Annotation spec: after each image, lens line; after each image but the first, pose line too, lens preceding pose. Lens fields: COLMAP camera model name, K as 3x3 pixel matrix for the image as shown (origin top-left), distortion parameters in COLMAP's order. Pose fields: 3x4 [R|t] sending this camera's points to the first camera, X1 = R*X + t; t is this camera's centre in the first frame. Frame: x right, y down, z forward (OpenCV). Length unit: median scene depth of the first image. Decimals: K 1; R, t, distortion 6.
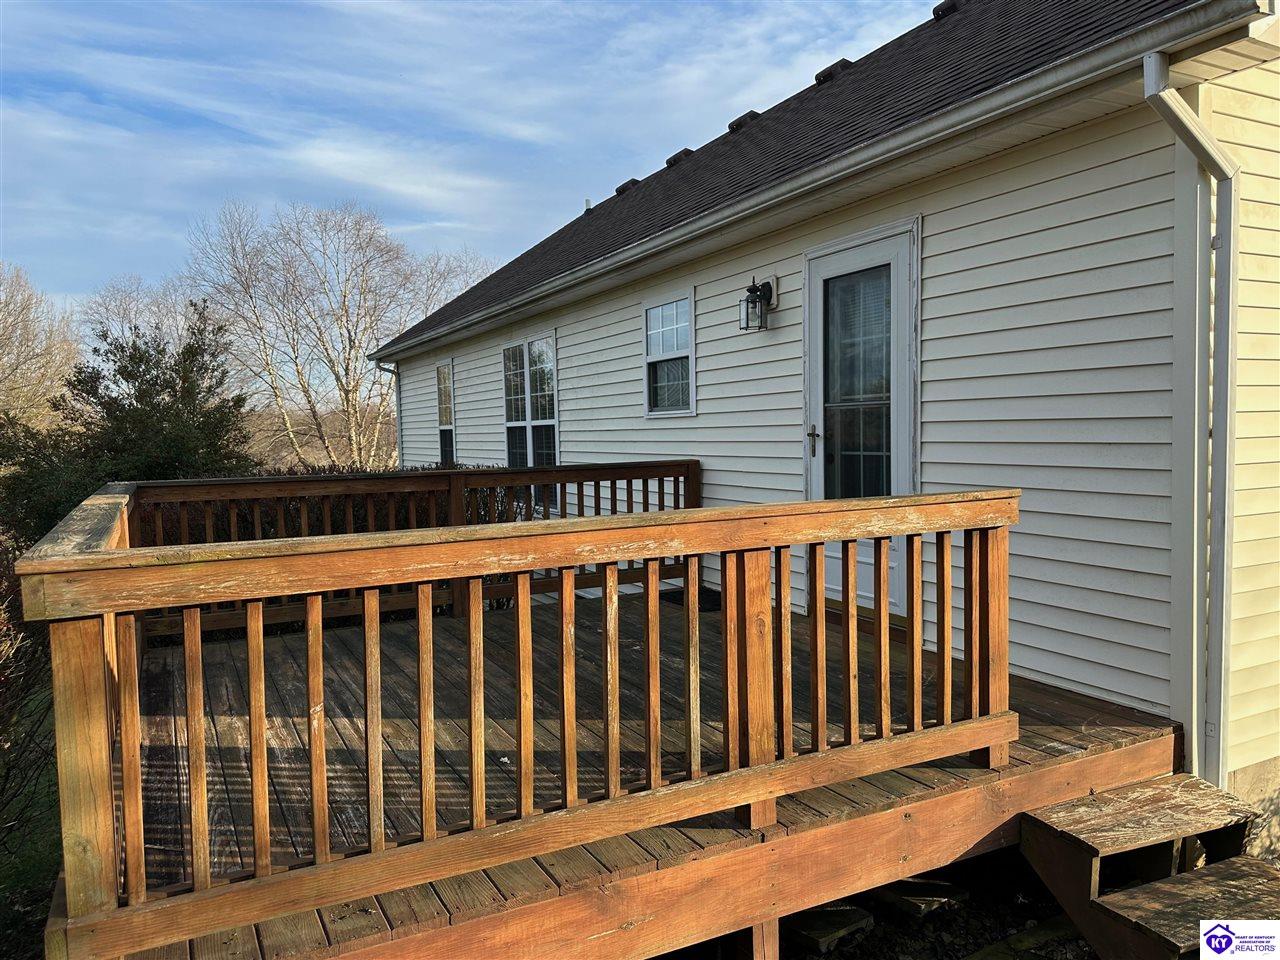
lens RADIAL K [[914.8, 0, 637.2], [0, 914.8, 478.7], [0, 0, 1]] dist [-0.009297, -0.004544]
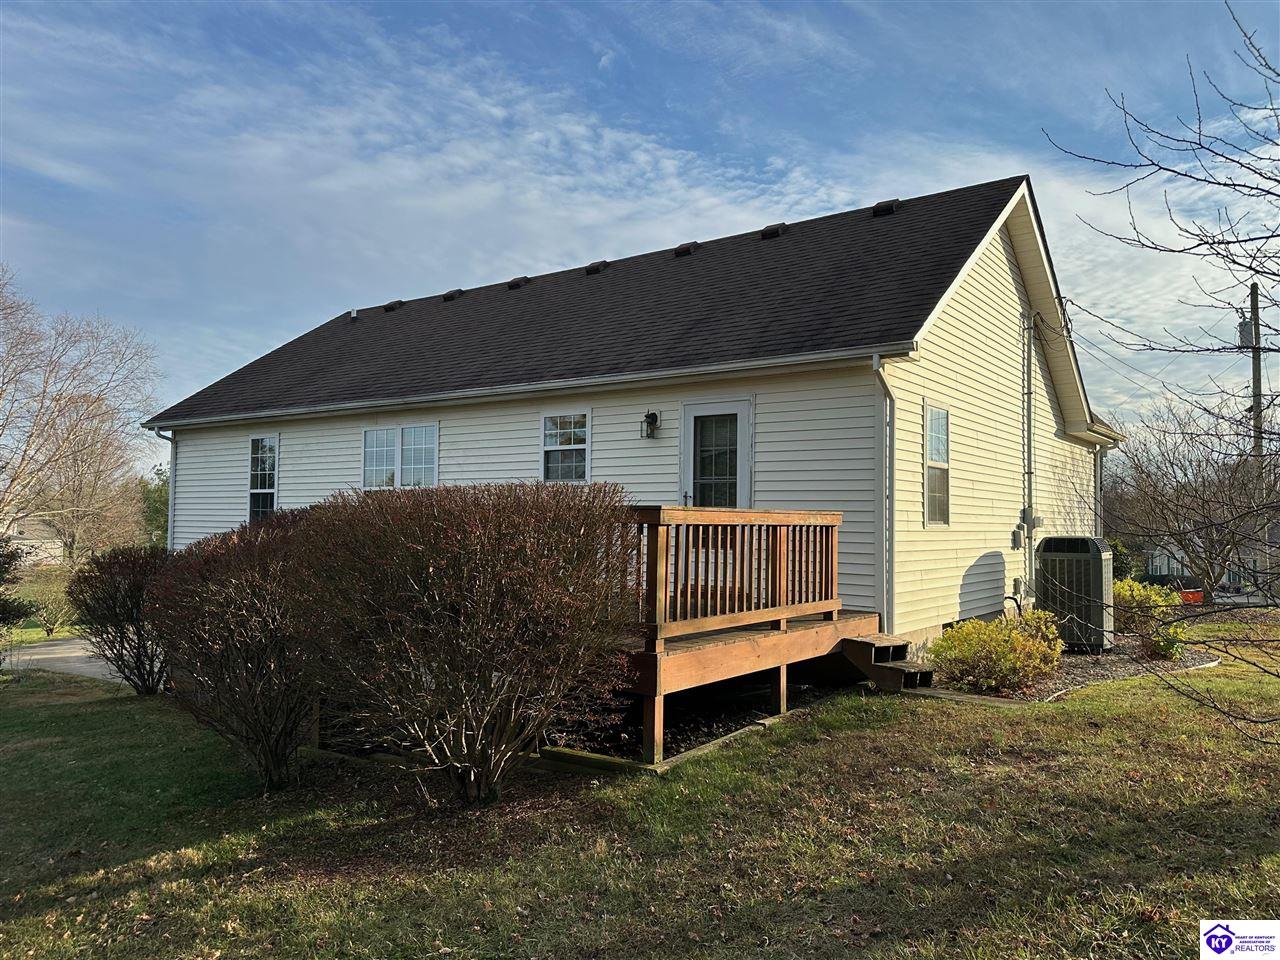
lens RADIAL K [[914.8, 0, 648.5], [0, 914.8, 481.3], [0, 0, 1]] dist [-0.009297, -0.004544]
pose [[0.890067, 0.057837, 0.452145, -0.676047], [-0.011374, 0.994427, -0.104813, 0.108312], [-0.455688, 0.088148, 0.885764, -0.577064]]
